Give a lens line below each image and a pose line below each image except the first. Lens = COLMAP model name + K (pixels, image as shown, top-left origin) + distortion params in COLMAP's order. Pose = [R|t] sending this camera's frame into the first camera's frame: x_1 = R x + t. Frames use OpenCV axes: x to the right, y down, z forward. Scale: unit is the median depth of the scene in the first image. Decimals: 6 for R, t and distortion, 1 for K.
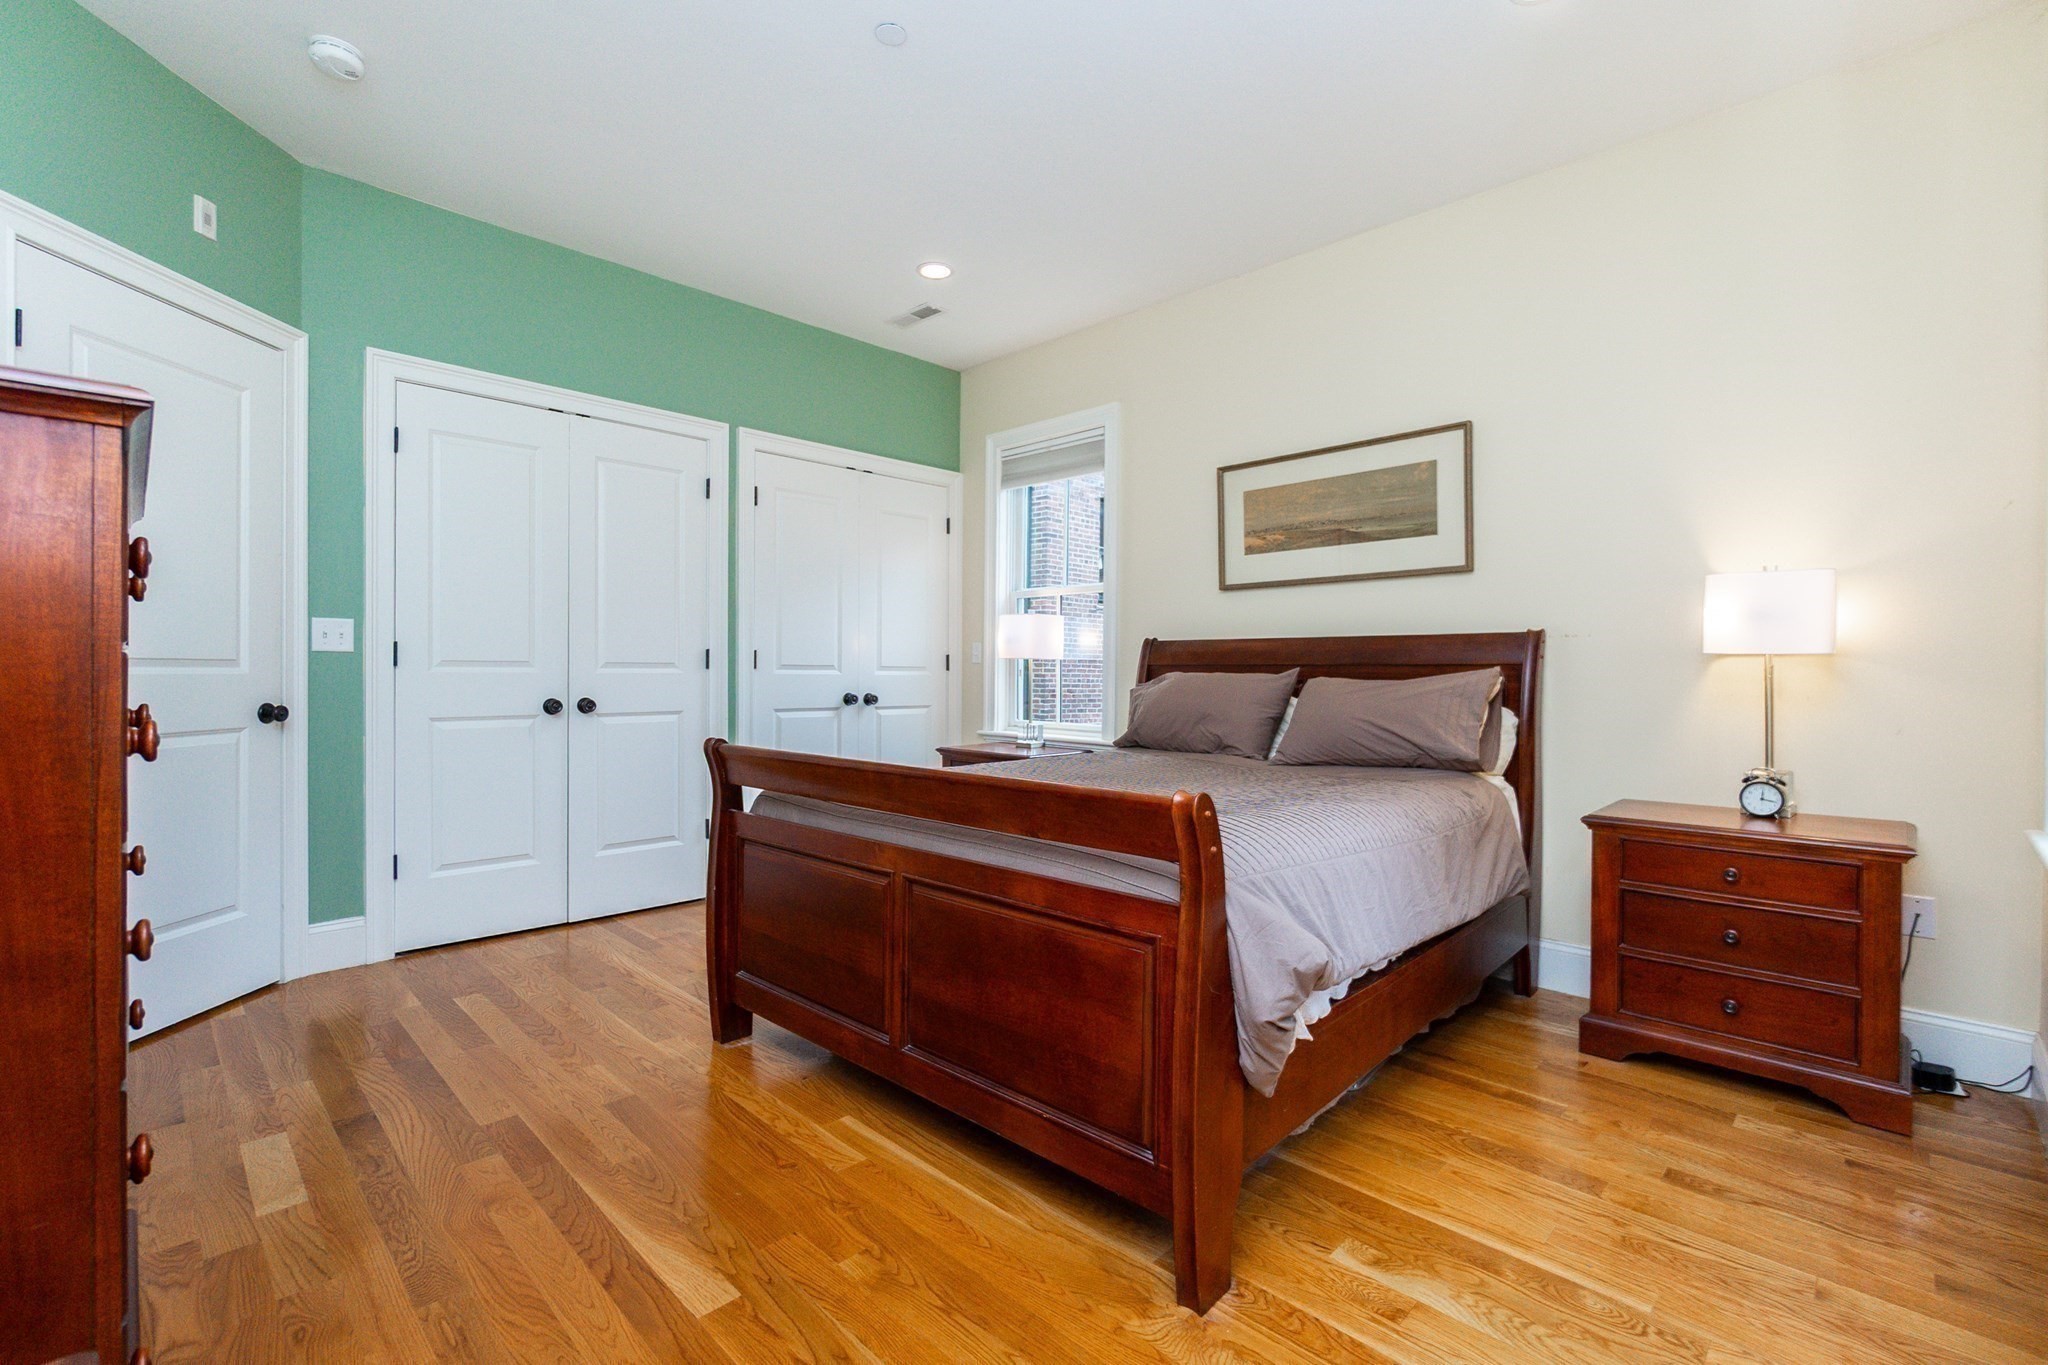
lens RADIAL K [[885.7, 0, 1020.0], [0, 885.7, 678.6], [0, 0, 1]] dist [-0.004512, -0.000014]
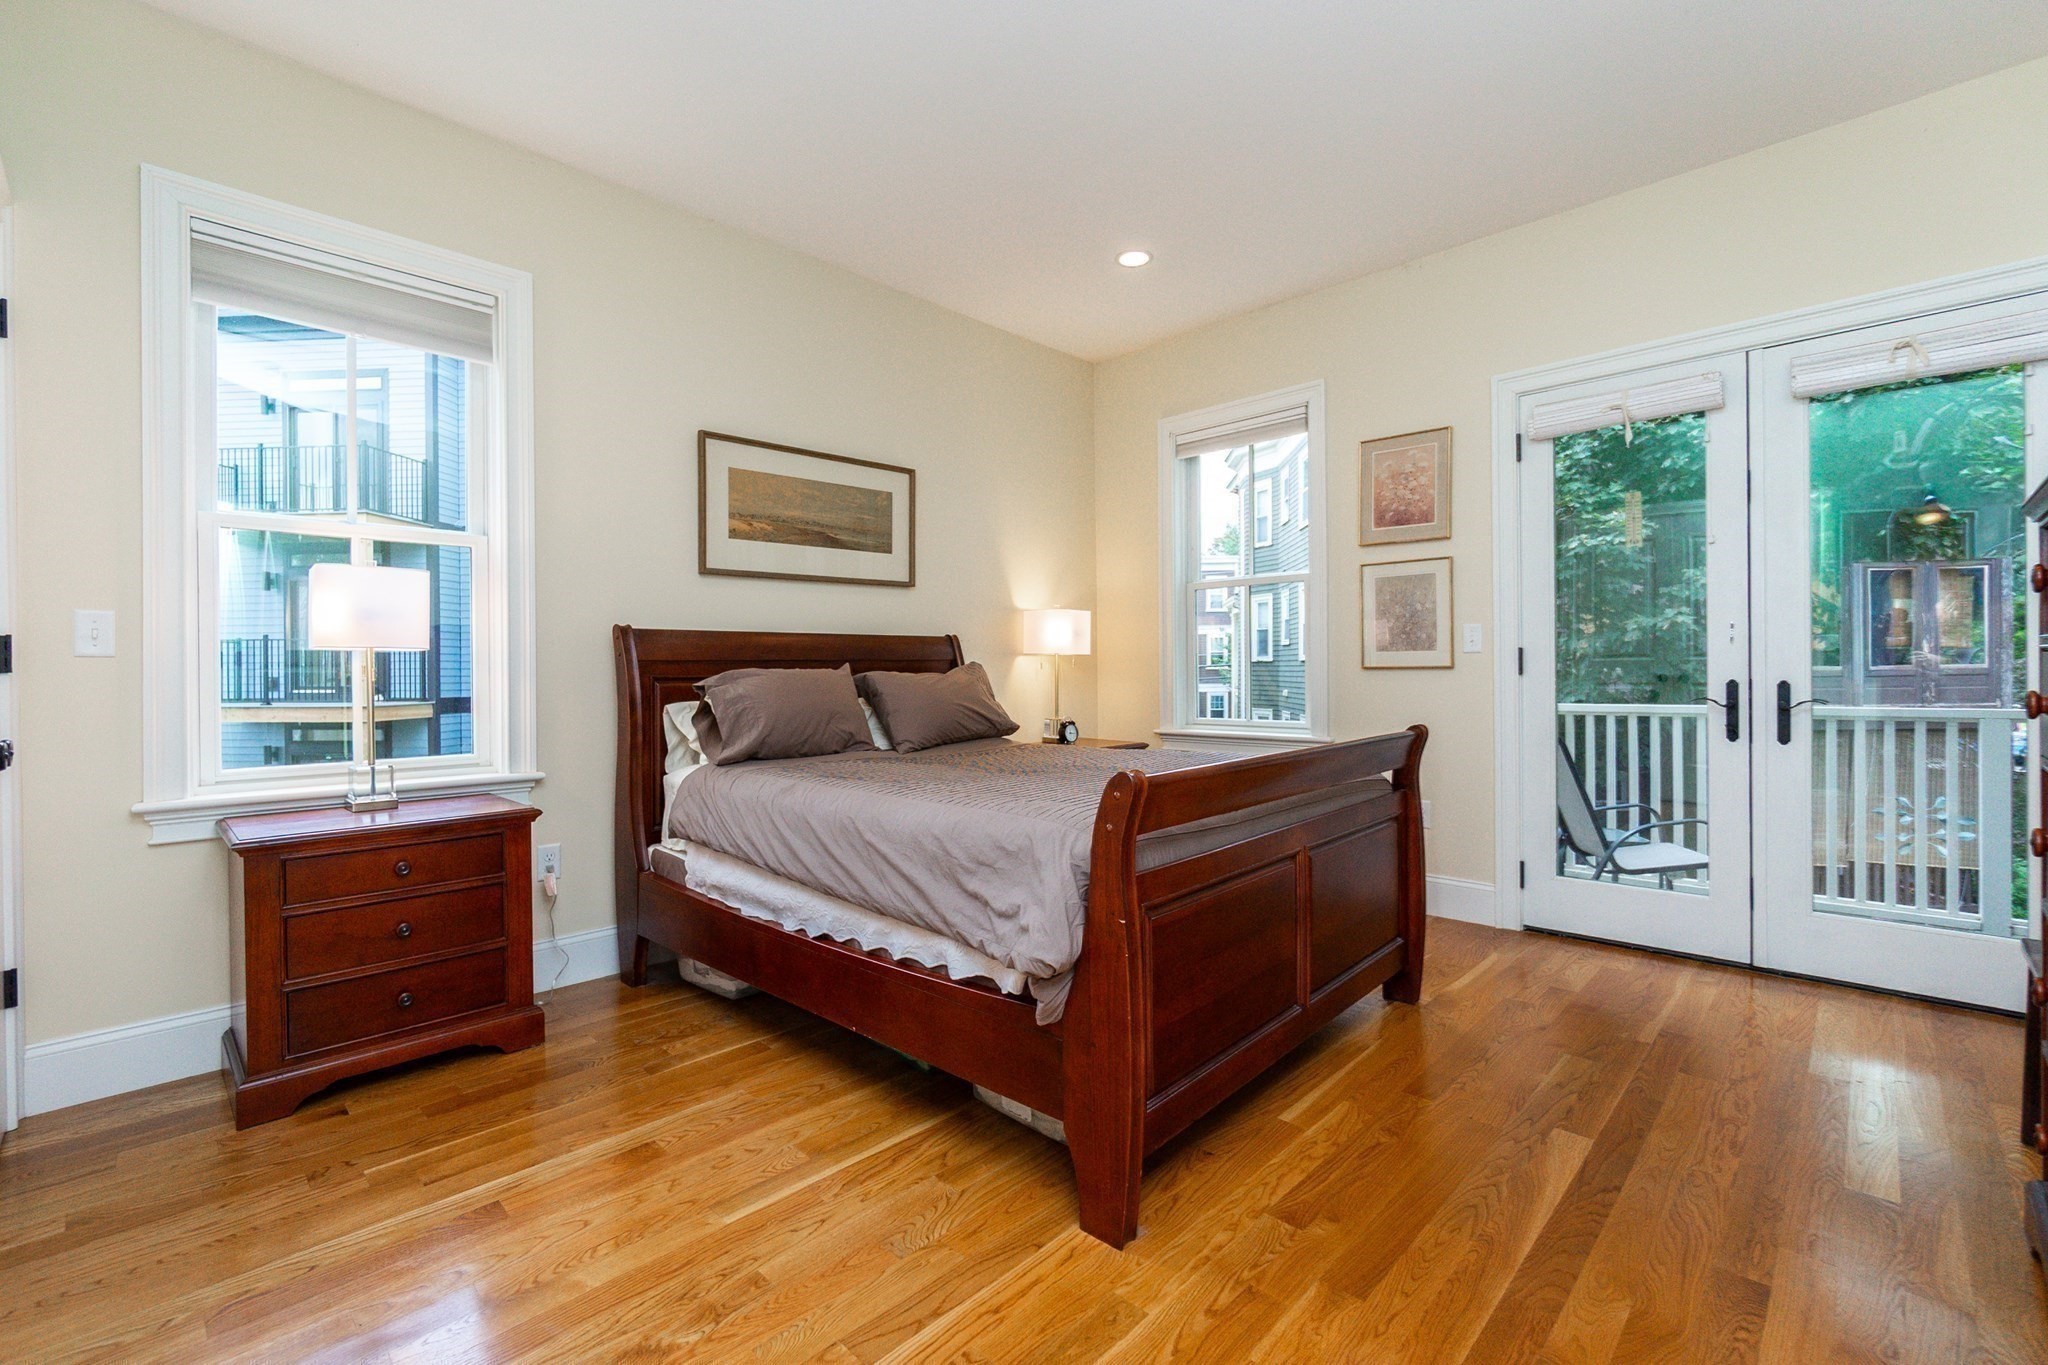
lens RADIAL K [[896.2, 0, 1027.1], [0, 896.2, 669.0], [0, 0, 1]] dist [0.001255, -0.003570]
pose [[-0.014867, -0.002853, 0.999885, -0.713181], [0.023624, 0.999716, 0.003204, -0.003705], [-0.999610, 0.023669, -0.014795, 0.779983]]
